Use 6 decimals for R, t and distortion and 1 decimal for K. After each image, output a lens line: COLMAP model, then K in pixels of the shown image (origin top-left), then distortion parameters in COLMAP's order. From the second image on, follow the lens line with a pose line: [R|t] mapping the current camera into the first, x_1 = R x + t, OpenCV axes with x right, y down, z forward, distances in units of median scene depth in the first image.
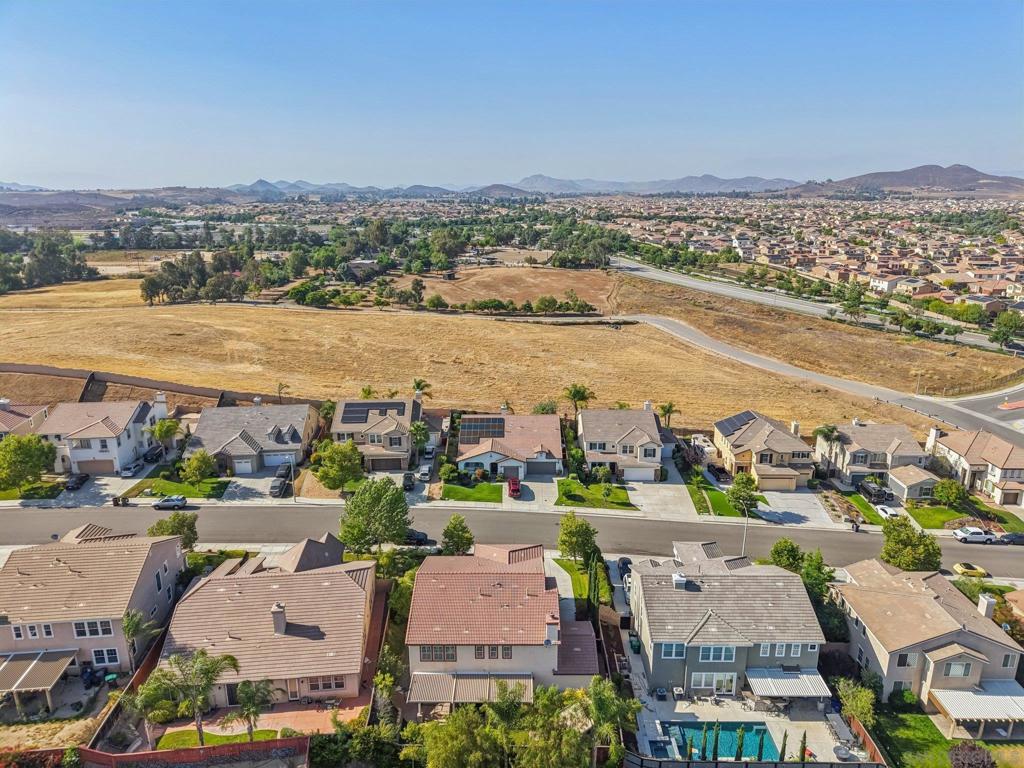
lens RADIAL K [[678.6, 0, 513.4], [0, 678.6, 388.5], [0, 0, 1]] dist [0.085293, -0.116593]
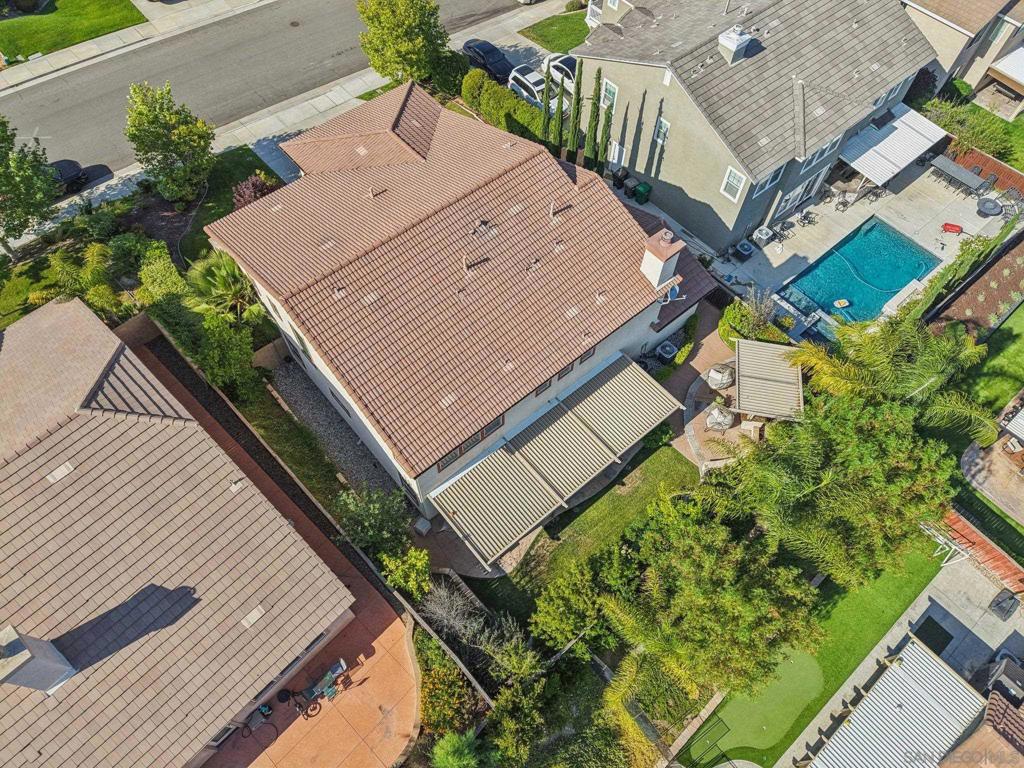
lens RADIAL K [[688.3, 0, 512.0], [0, 688.3, 384.0], [0, 0, 1]] dist [0.002153, 0.001442]
pose [[0.757311, -0.552724, 0.347816, -0.115764], [0.162331, 0.675208, 0.719543, 0.033842], [-0.632557, -0.488457, 0.601067, 0.396209]]
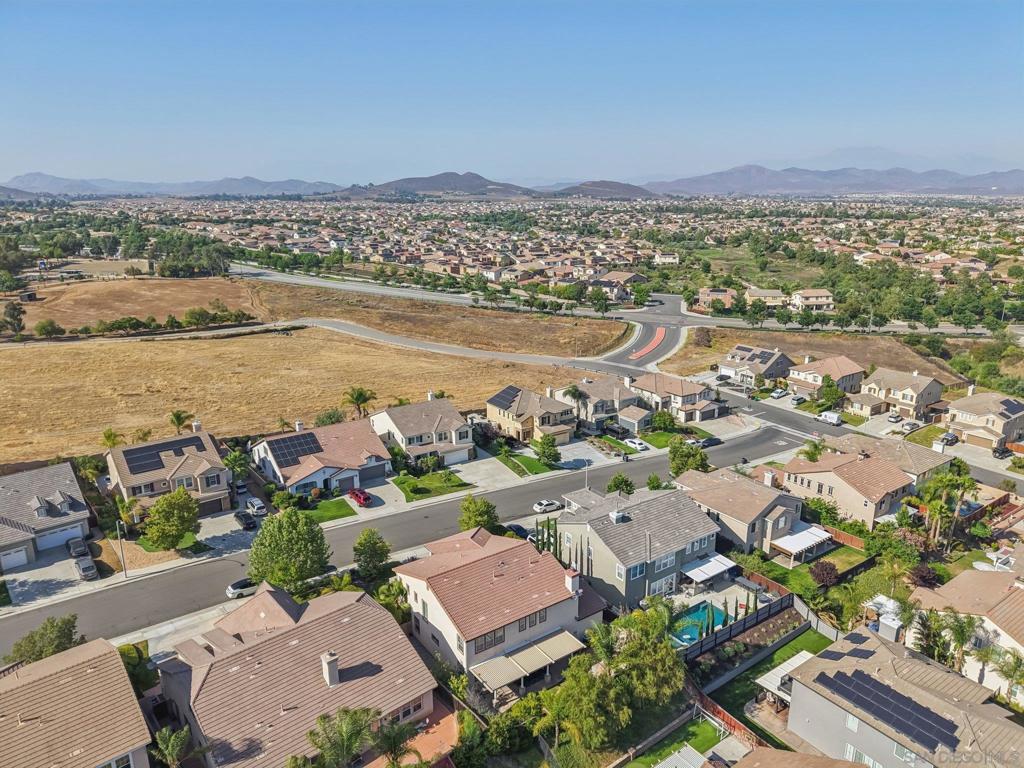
lens RADIAL K [[678.6, 0, 513.4], [0, 678.6, 388.5], [0, 0, 1]] dist [0.085293, -0.116593]
pose [[0.812324, -0.158111, 0.561365, -0.318202], [0.160379, 0.986000, 0.045635, -0.014942], [-0.560721, 0.052961, 0.826309, 0.057558]]
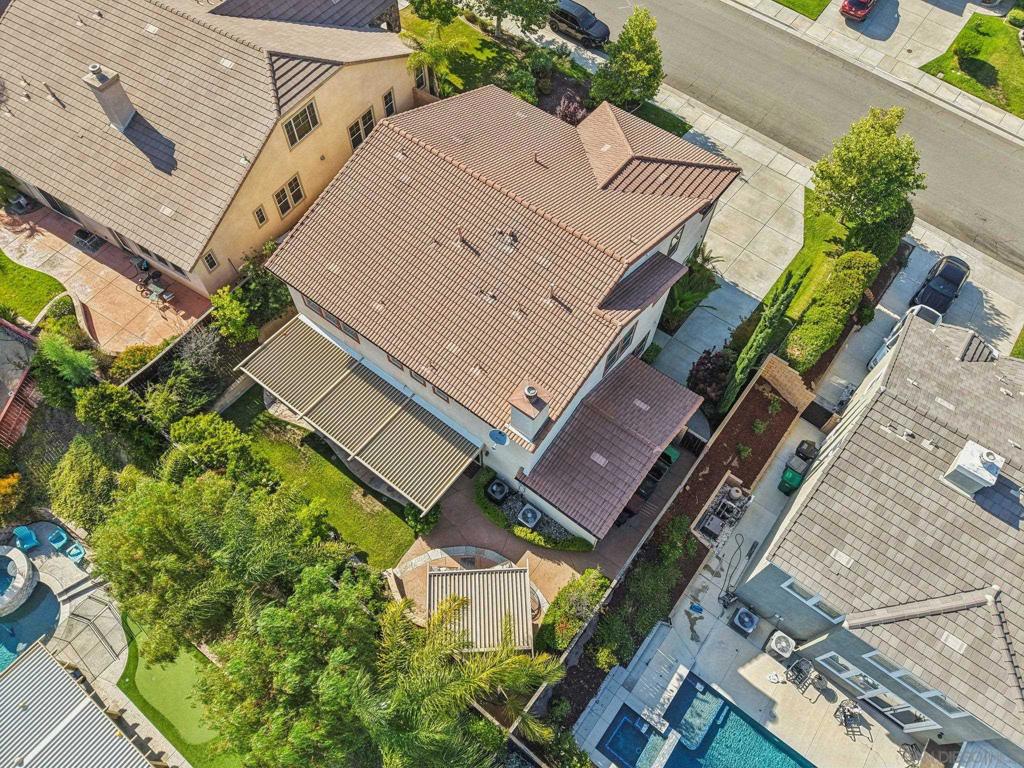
lens RADIAL K [[688.3, 0, 512.0], [0, 688.3, 384.0], [0, 0, 1]] dist [0.002153, 0.001442]
pose [[0.795845, 0.529176, -0.294284, 0.081820], [-0.186275, 0.676419, 0.712572, 0.032691], [0.576136, -0.512279, 0.636897, 0.397187]]
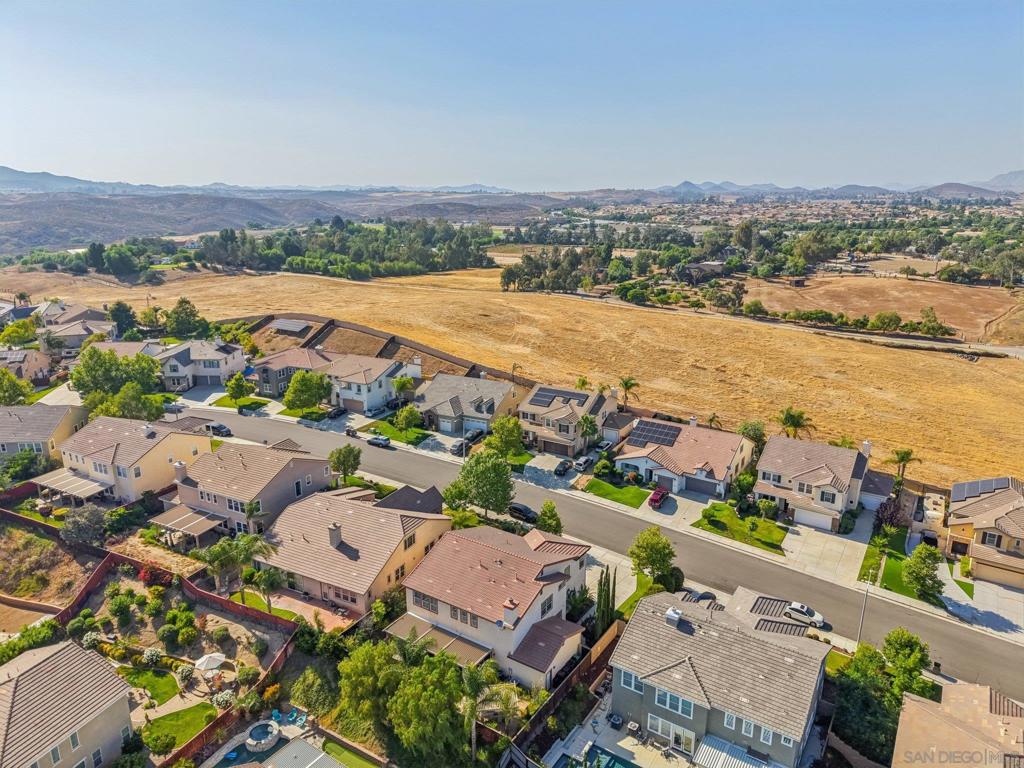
lens RADIAL K [[678.6, 0, 513.4], [0, 678.6, 388.5], [0, 0, 1]] dist [0.085293, -0.116593]
pose [[0.836580, 0.151309, -0.526535, 0.292519], [-0.151961, 0.987480, 0.042328, -0.015926], [0.526347, 0.044602, 0.849099, 0.055507]]
